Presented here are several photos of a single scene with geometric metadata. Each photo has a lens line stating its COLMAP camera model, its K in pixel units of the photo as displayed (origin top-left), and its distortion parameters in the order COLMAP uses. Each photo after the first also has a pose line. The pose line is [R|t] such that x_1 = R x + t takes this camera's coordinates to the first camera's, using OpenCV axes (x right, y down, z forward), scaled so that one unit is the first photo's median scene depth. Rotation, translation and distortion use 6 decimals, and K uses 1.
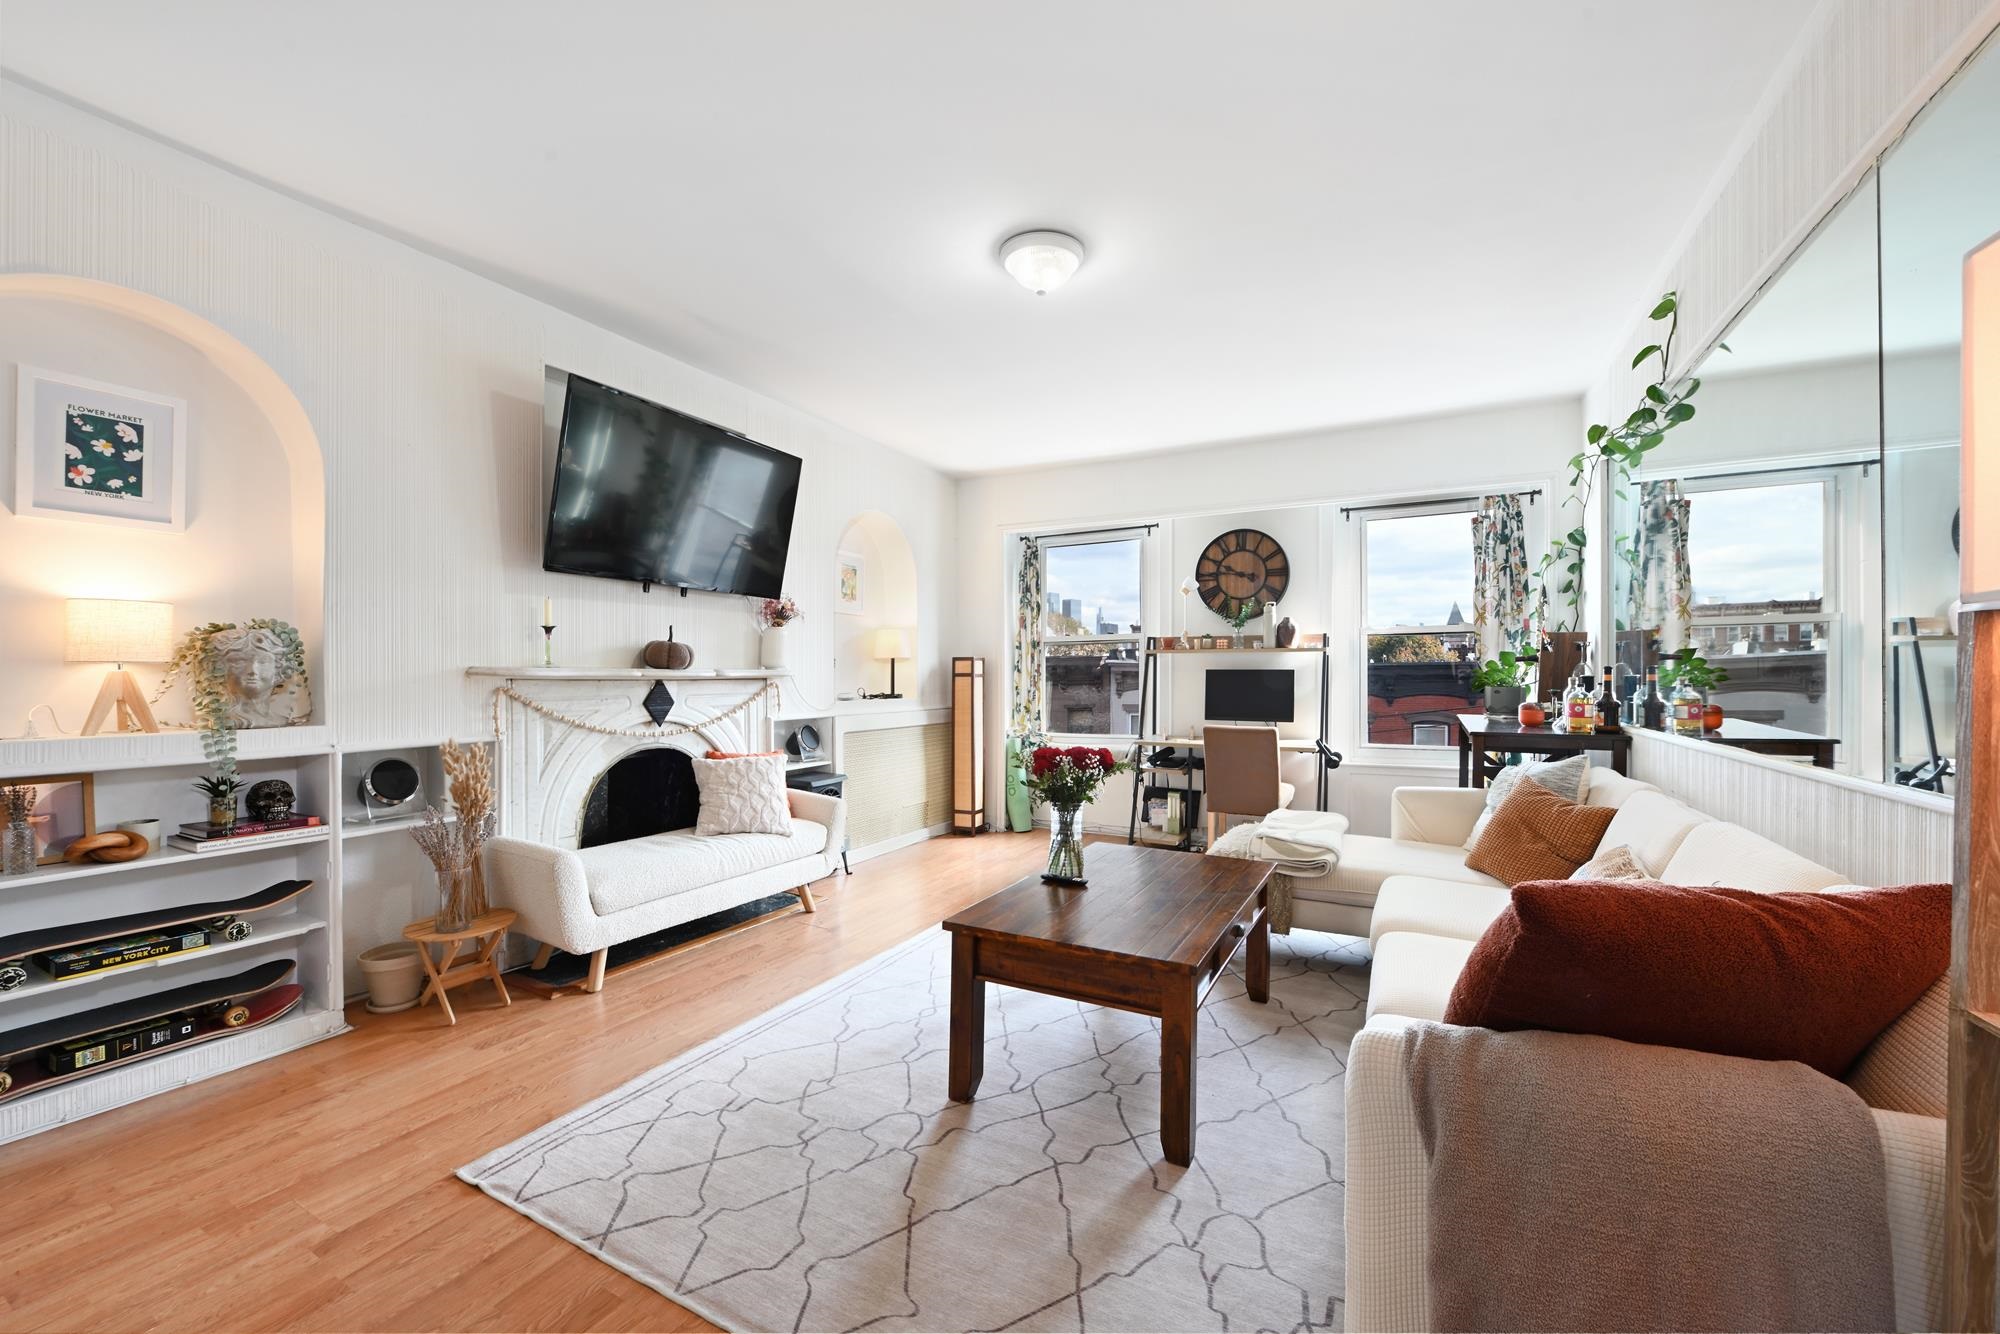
lens RADIAL K [[794.0, 0, 985.1], [0, 794.0, 675.9], [0, 0, 1]] dist [-0.004348, 0.000482]
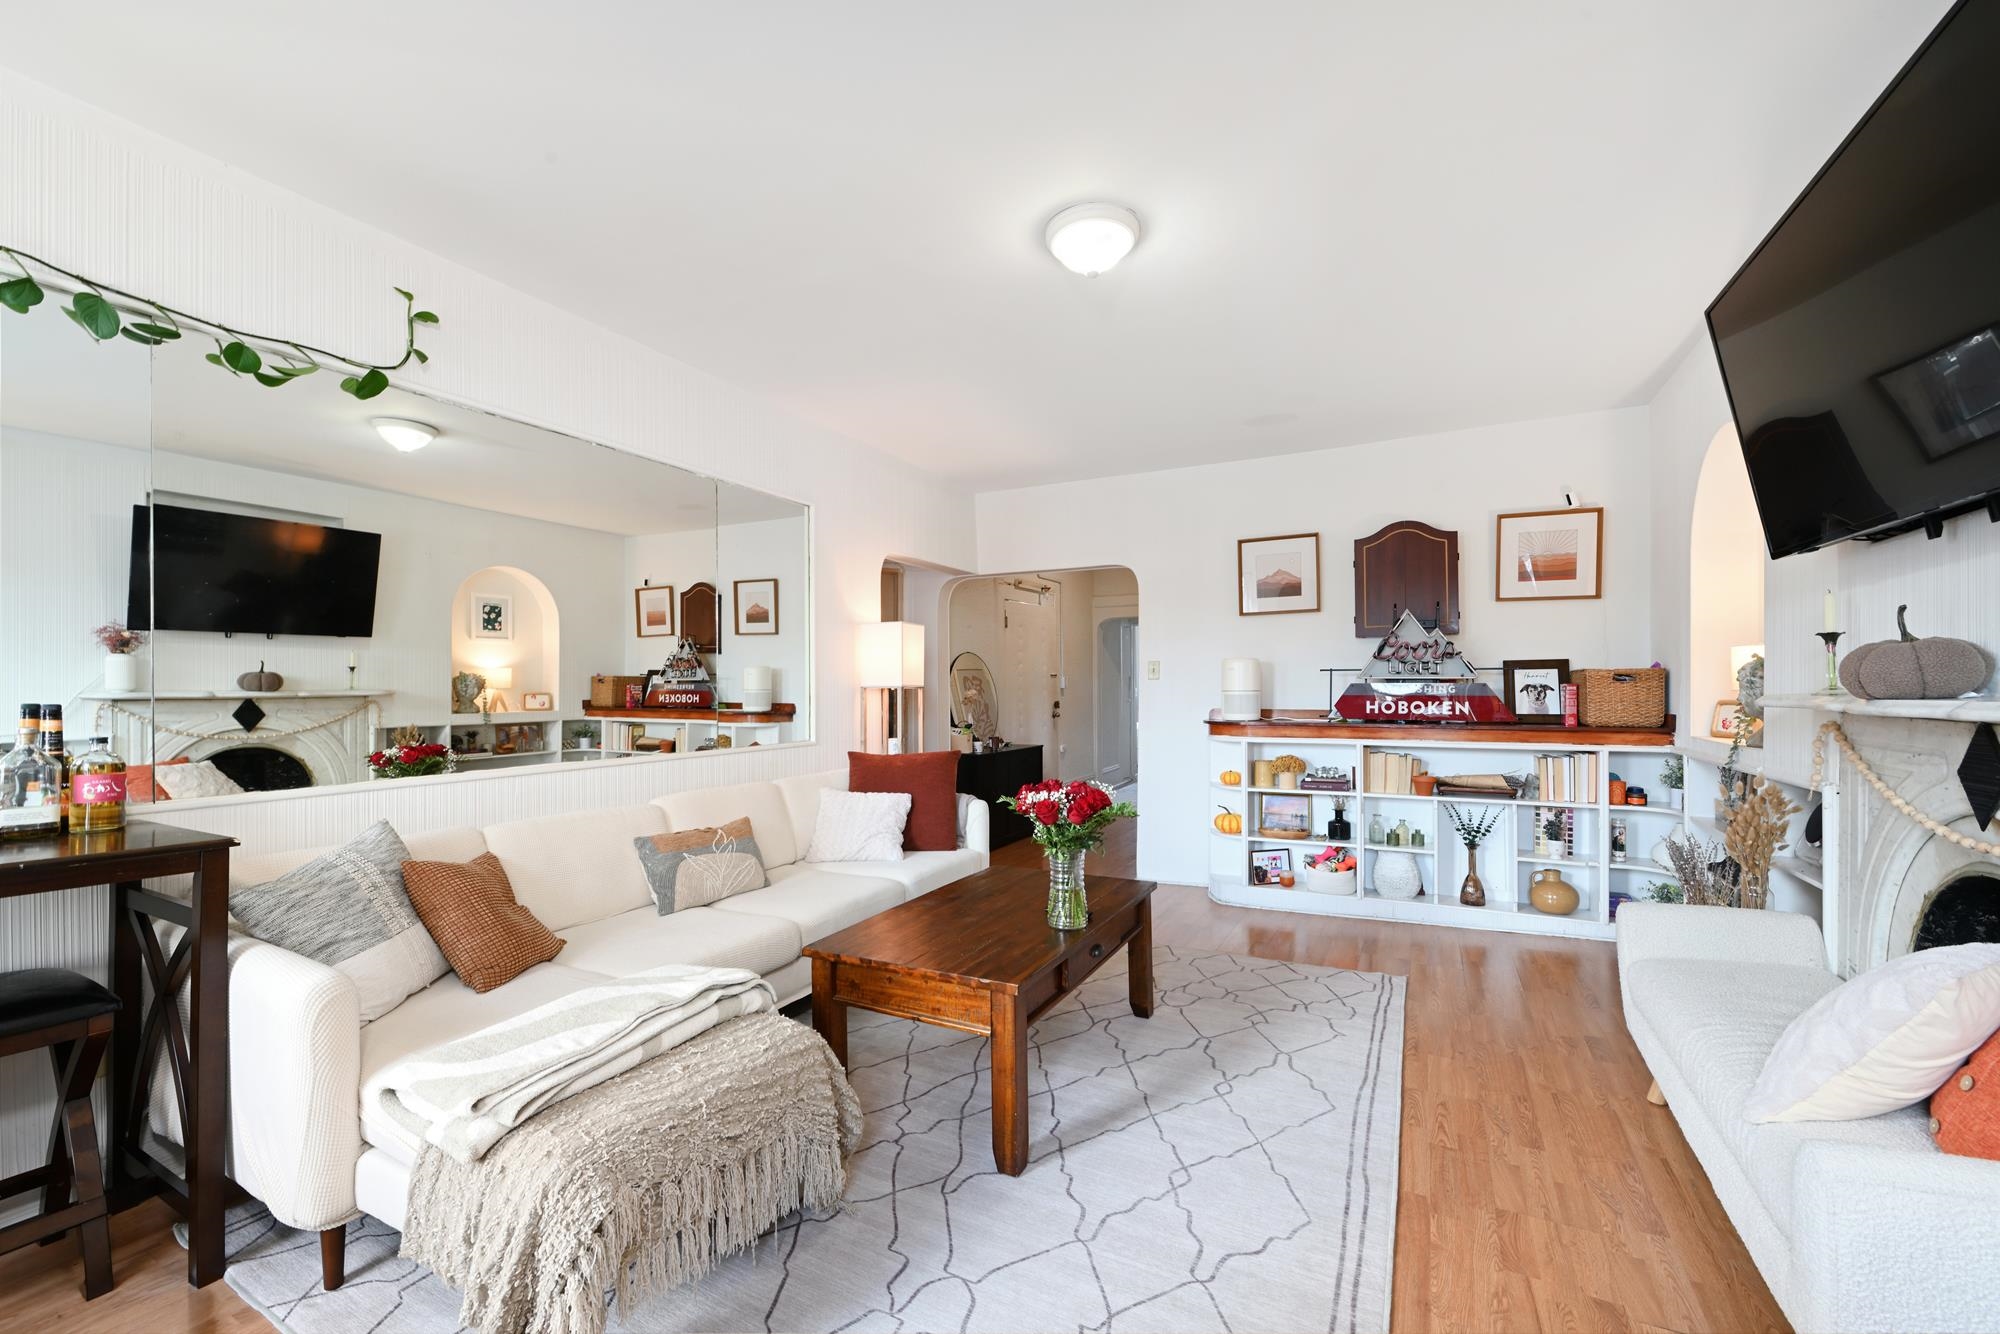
lens RADIAL K [[794.0, 0, 1011.9], [0, 794.0, 677.2], [0, 0, 1]] dist [-0.004348, 0.000482]
pose [[-0.999688, 0.004125, -0.024645, 0.139153], [0.004438, 0.999910, -0.012664, -0.017146], [0.024591, -0.012770, -0.999616, 1.447740]]
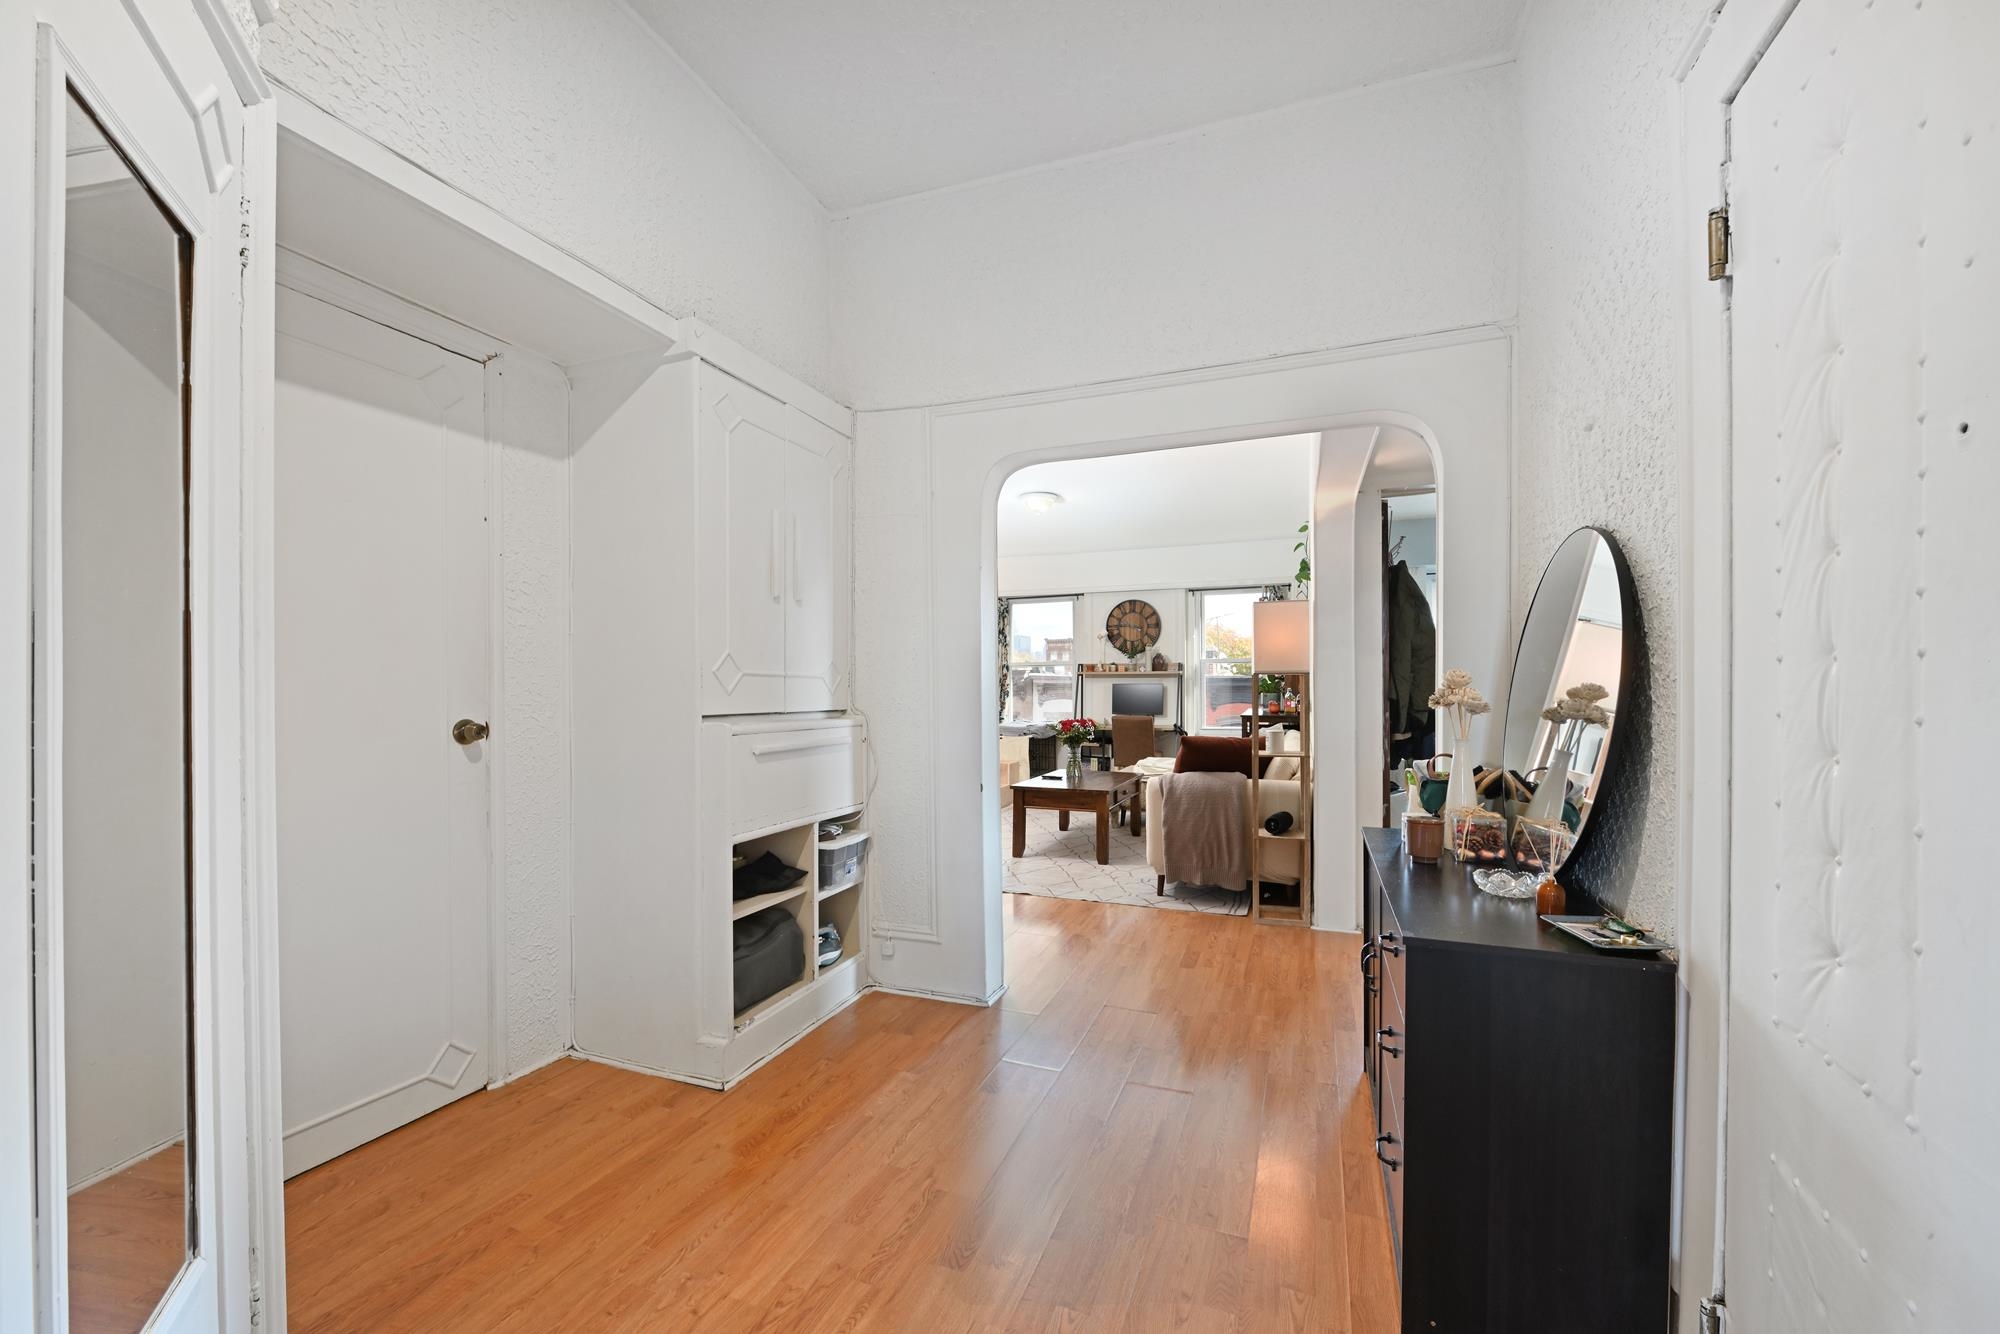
lens RADIAL K [[794.0, 0, 1011.2], [0, 794.0, 683.5], [0, 0, 1]] dist [-0.004348, 0.000482]
pose [[0.989878, -0.002268, 0.141903, -0.194246], [0.002970, 0.999984, -0.004734, -0.000858], [-0.141890, 0.005108, 0.989869, -0.713223]]
